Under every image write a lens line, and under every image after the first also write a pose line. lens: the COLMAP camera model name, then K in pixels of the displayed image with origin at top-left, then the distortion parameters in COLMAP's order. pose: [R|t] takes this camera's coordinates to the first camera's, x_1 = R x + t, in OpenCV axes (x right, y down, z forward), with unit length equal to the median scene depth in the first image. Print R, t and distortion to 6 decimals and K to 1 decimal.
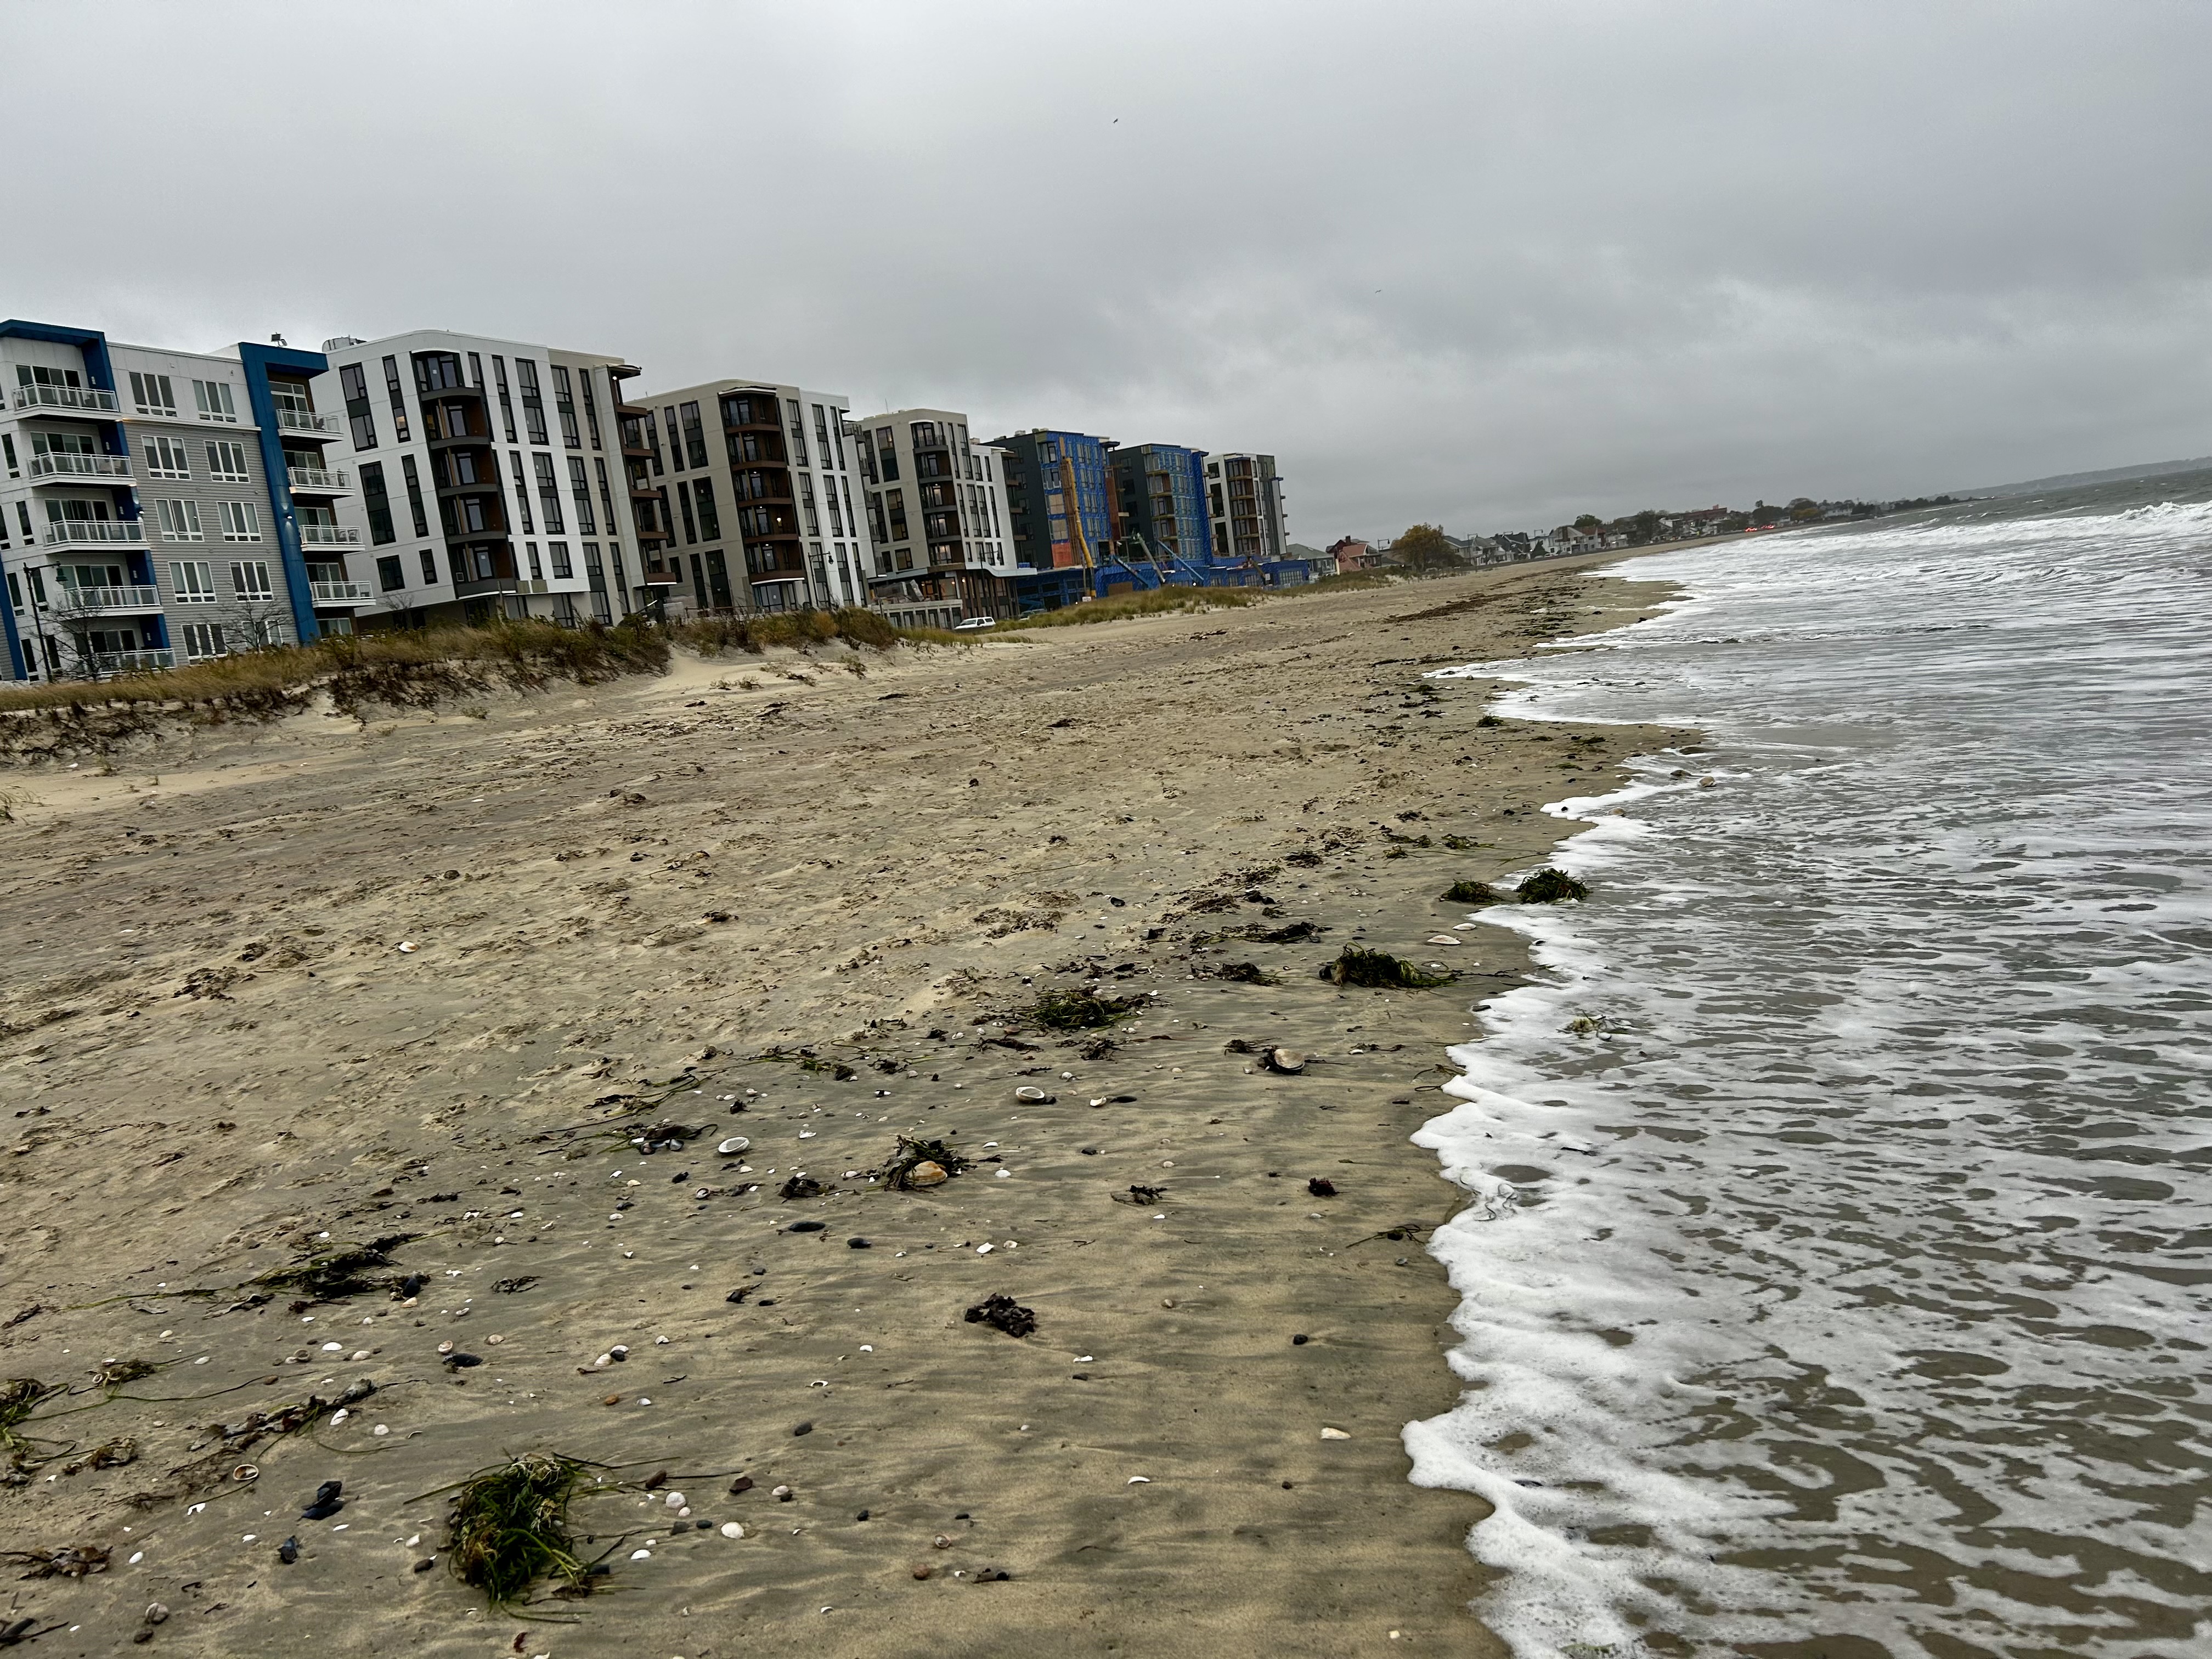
lens RADIAL K [[1622.6, 0, 1117.6], [0, 1622.6, 843.6], [0, 0, 1]] dist [0.106208, -0.171952]
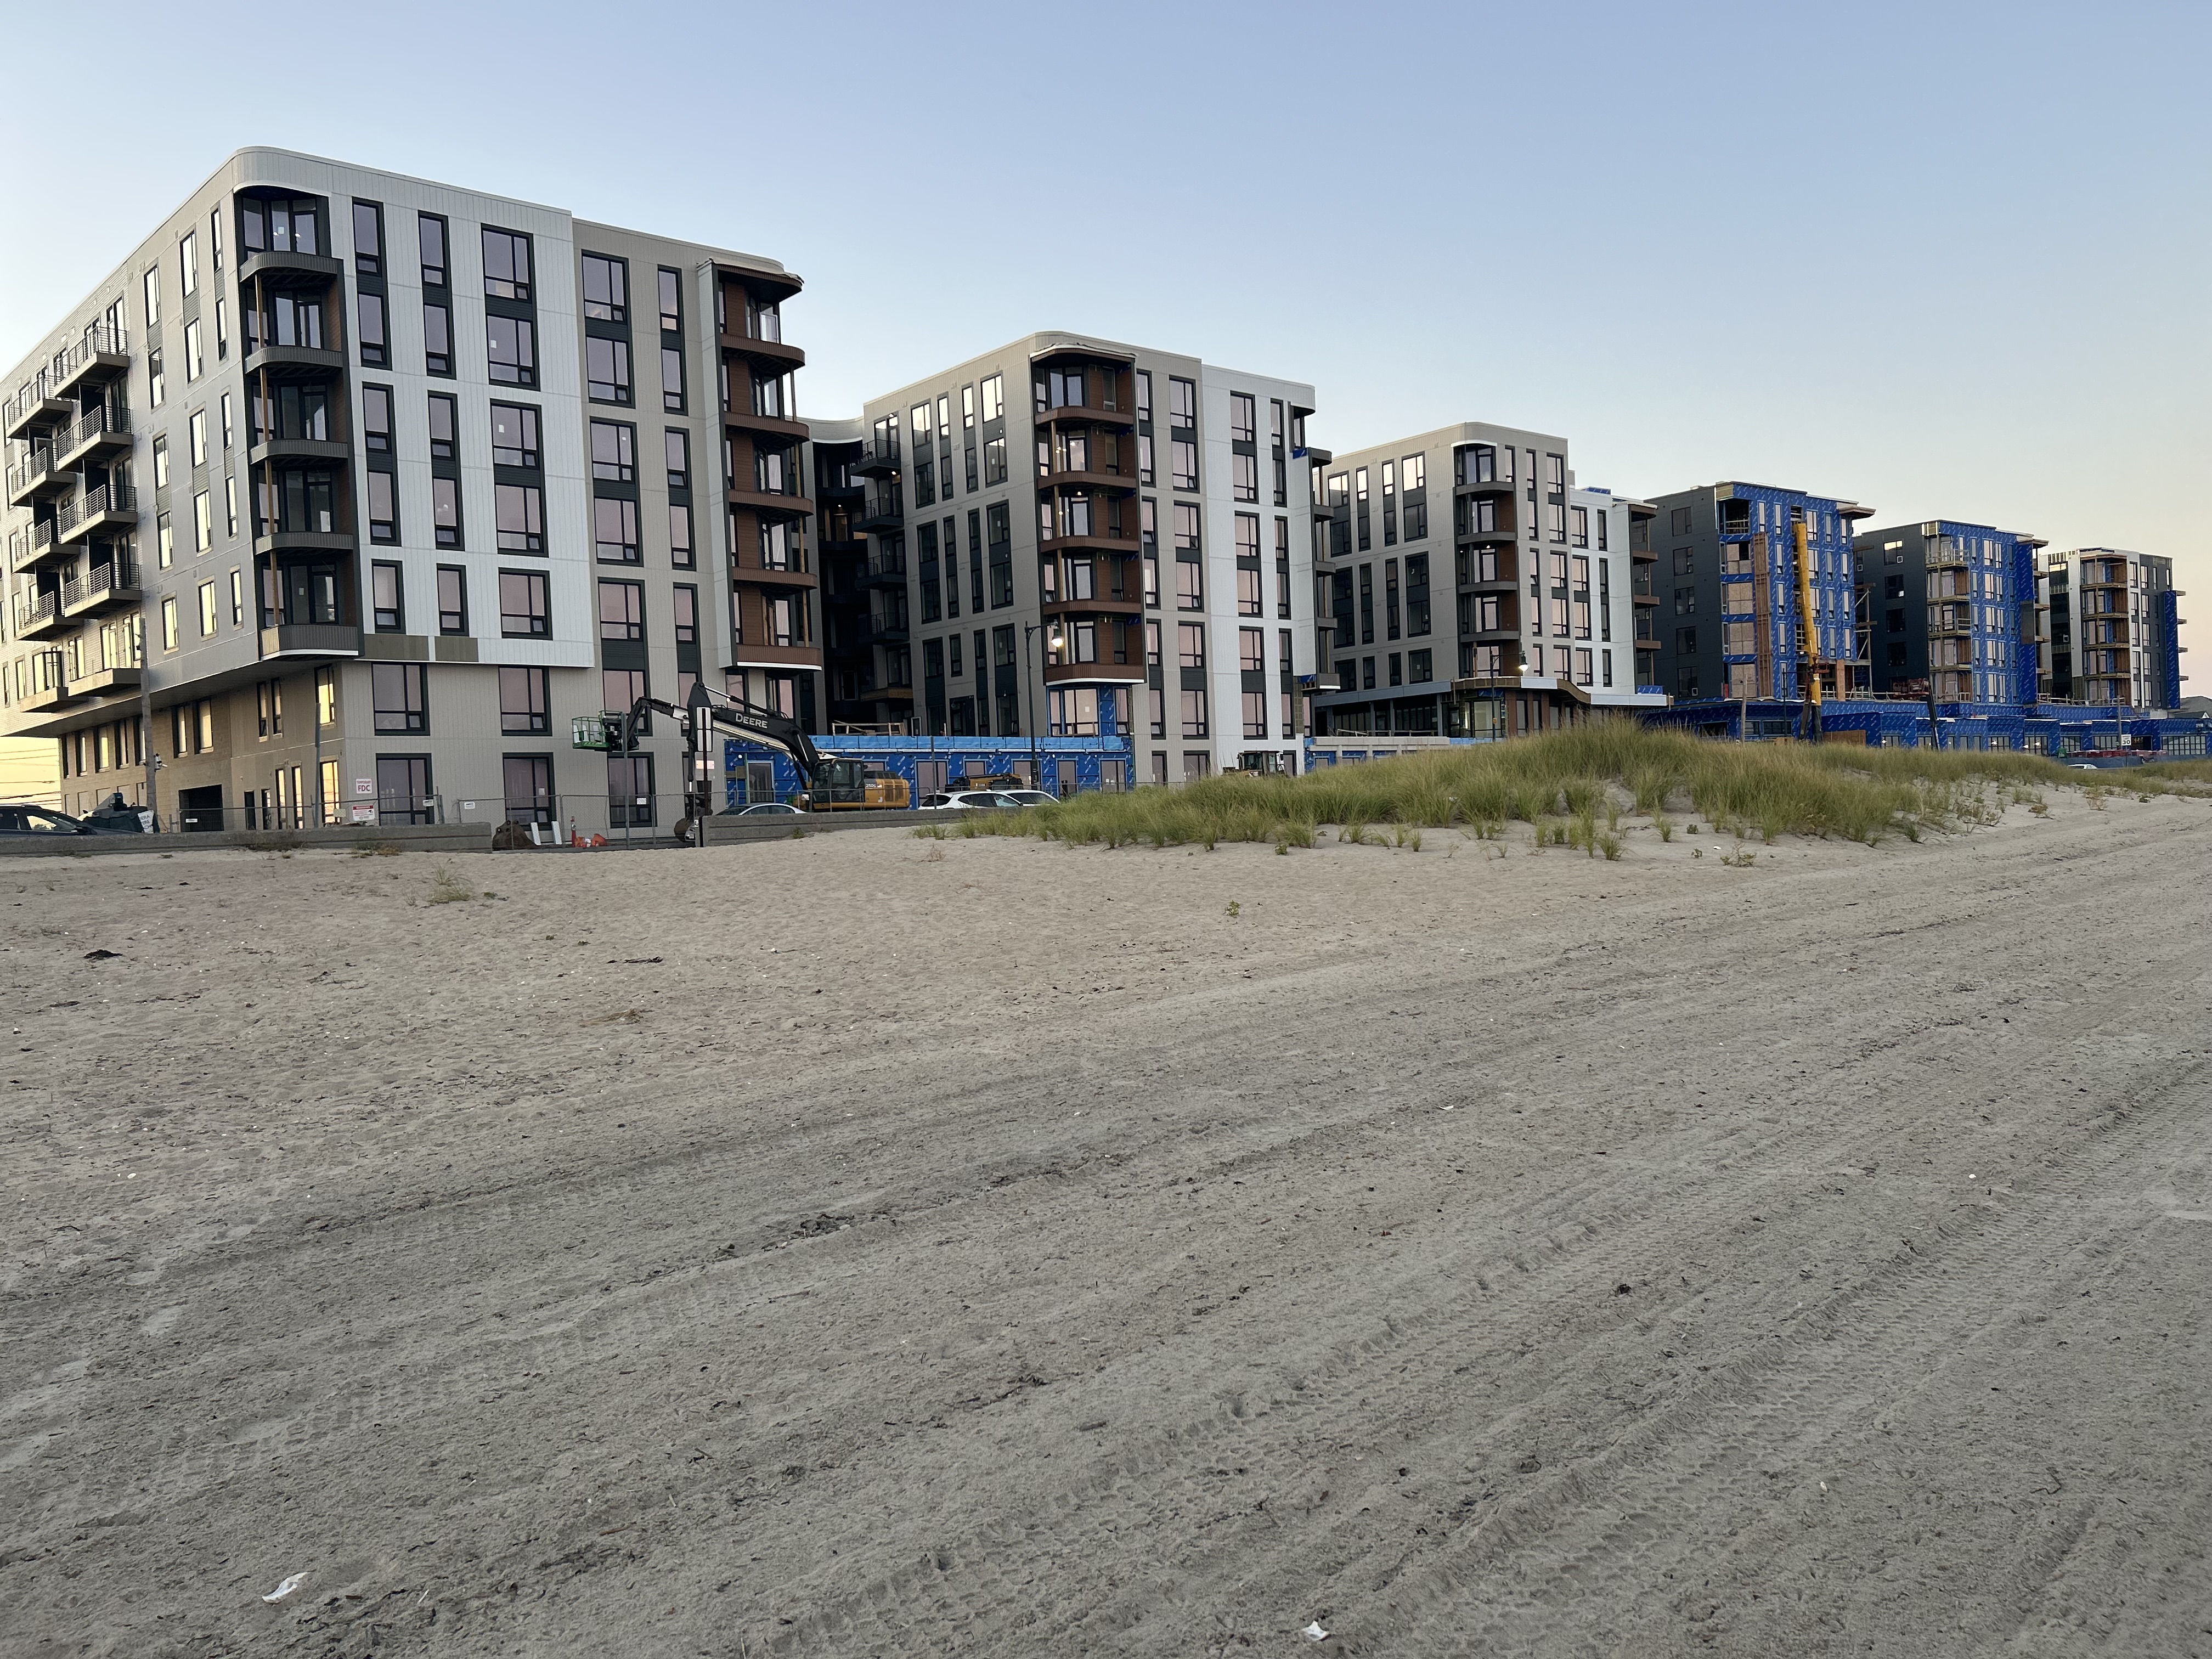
lens RADIAL K [[1622.6, 0, 1117.6], [0, 1622.6, 843.6], [0, 0, 1]] dist [0.106208, -0.171952]
pose [[0.887834, 0.097502, -0.449717, 0.049220], [-0.133410, 0.989860, -0.048769, -0.063518], [0.440401, 0.103296, 0.891839, 0.409312]]
